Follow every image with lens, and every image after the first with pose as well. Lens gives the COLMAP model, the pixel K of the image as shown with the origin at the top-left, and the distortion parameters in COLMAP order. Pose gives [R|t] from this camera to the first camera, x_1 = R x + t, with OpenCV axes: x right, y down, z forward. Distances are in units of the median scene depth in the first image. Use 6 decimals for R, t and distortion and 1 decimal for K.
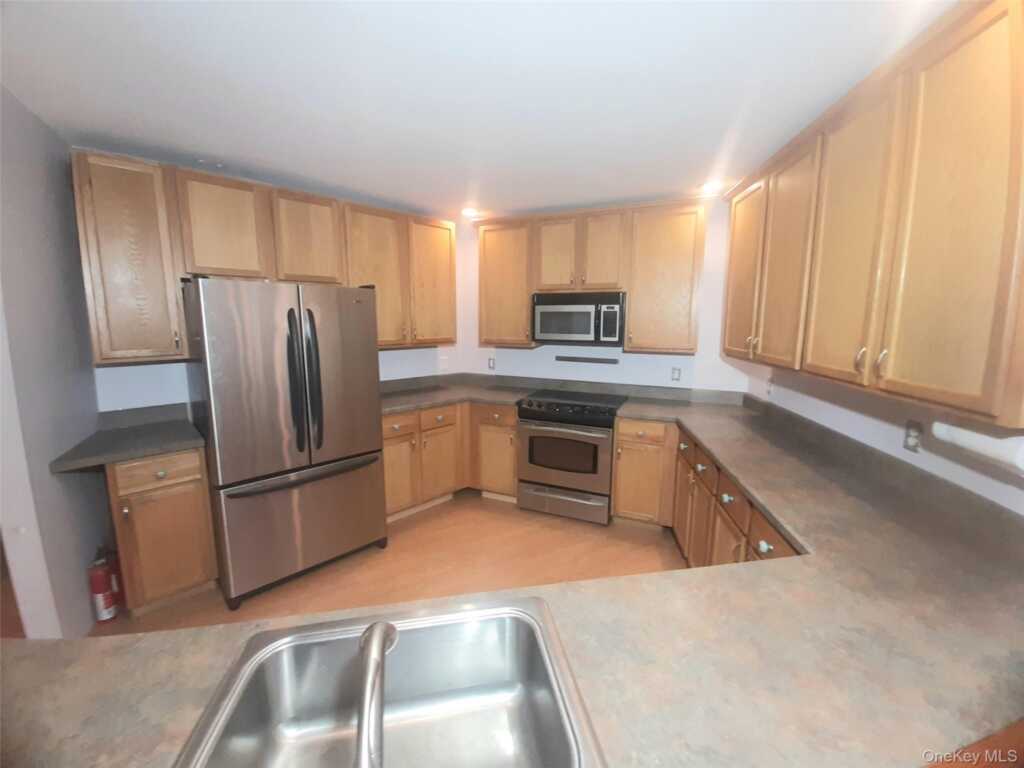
lens RADIAL K [[407.6, 0, 525.6], [0, 407.6, 373.7], [0, 0, 1]] dist [-0.012263, -0.001527]
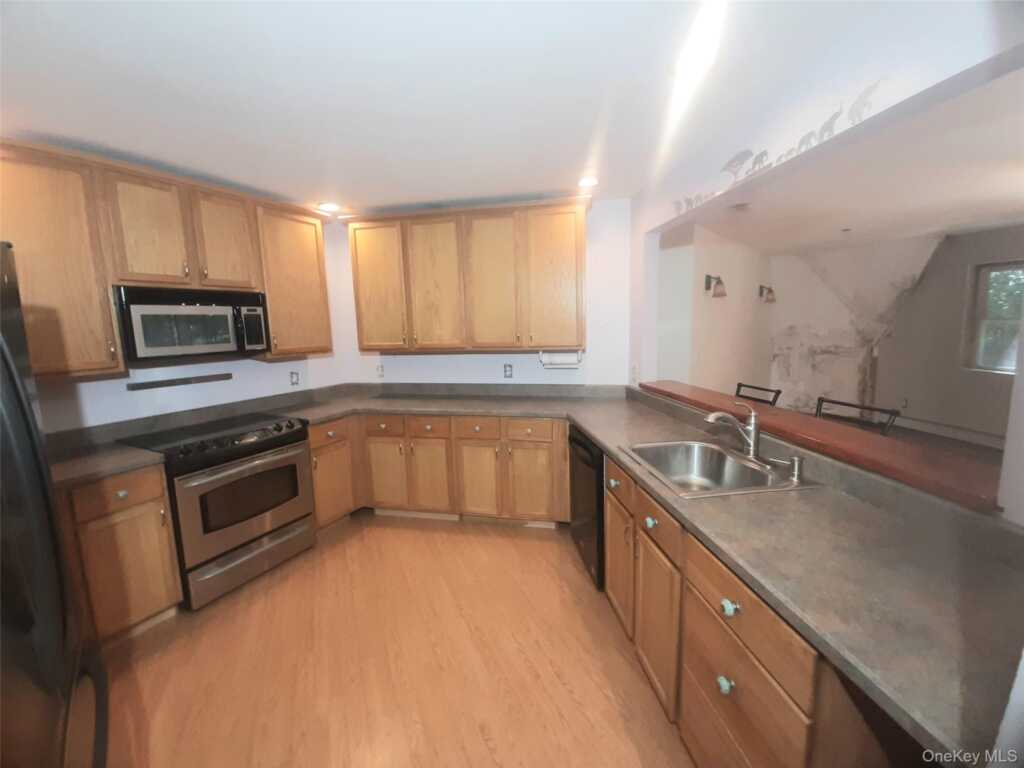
lens RADIAL K [[407.6, 0, 522.7], [0, 407.6, 378.6], [0, 0, 1]] dist [-0.012263, -0.001527]
pose [[0.048179, -0.144552, 0.988324, -0.628270], [0.159427, 0.977900, 0.135255, -0.045965], [-0.986033, 0.151049, 0.070160, 0.401289]]
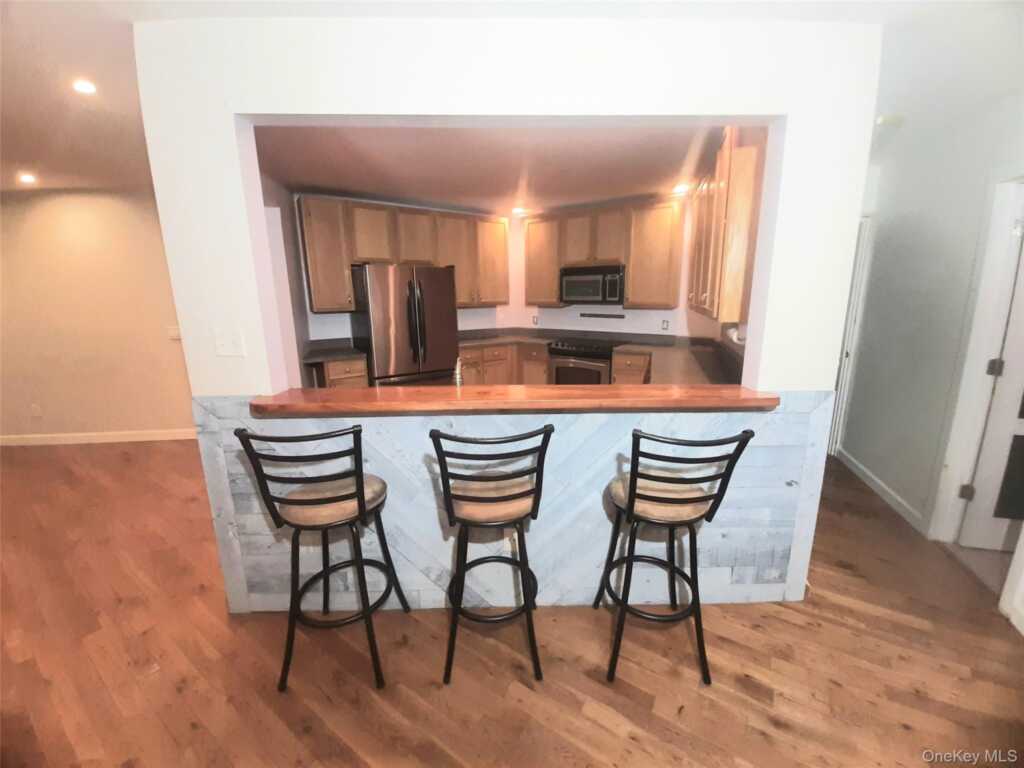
lens RADIAL K [[407.6, 0, 523.1], [0, 407.6, 376.1], [0, 0, 1]] dist [-0.012263, -0.001527]
pose [[0.983626, 0.021661, -0.178917, 0.161470], [-0.009201, 0.997492, 0.070182, 0.086613], [0.179989, -0.067387, 0.981358, -0.469920]]
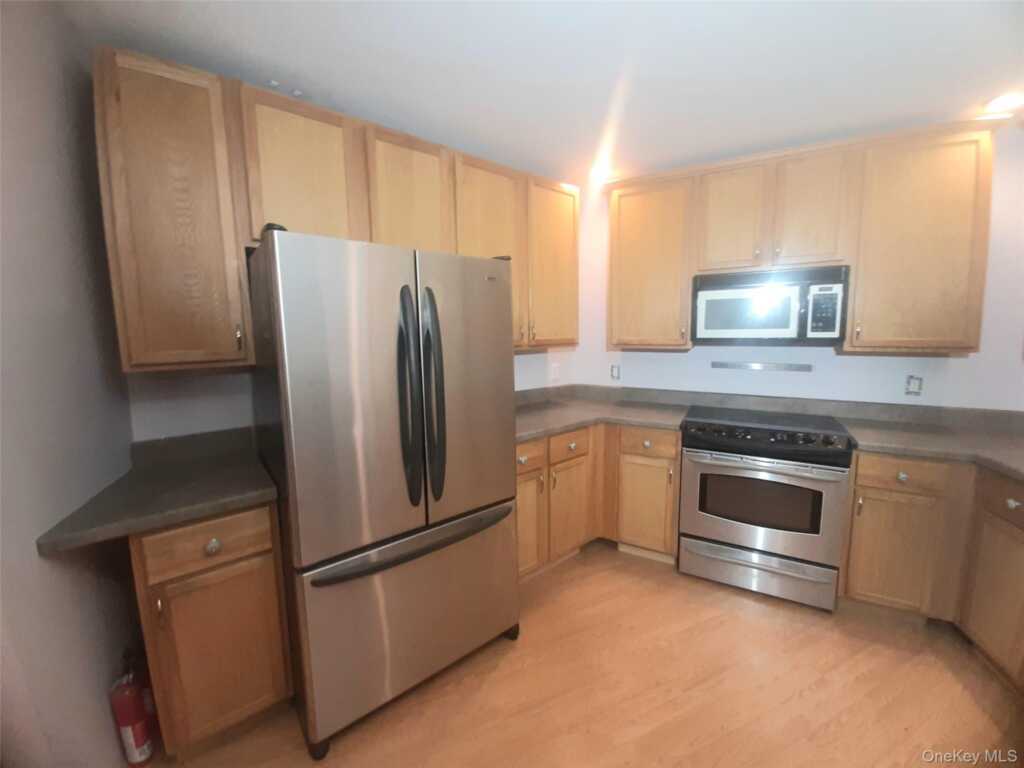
lens RADIAL K [[407.6, 0, 521.0], [0, 407.6, 378.2], [0, 0, 1]] dist [-0.012263, -0.001527]
pose [[0.994075, -0.004245, -0.108610, -0.230009], [0.002560, 0.999874, -0.015653, -0.002148], [0.108663, 0.015282, 0.993961, 0.270127]]
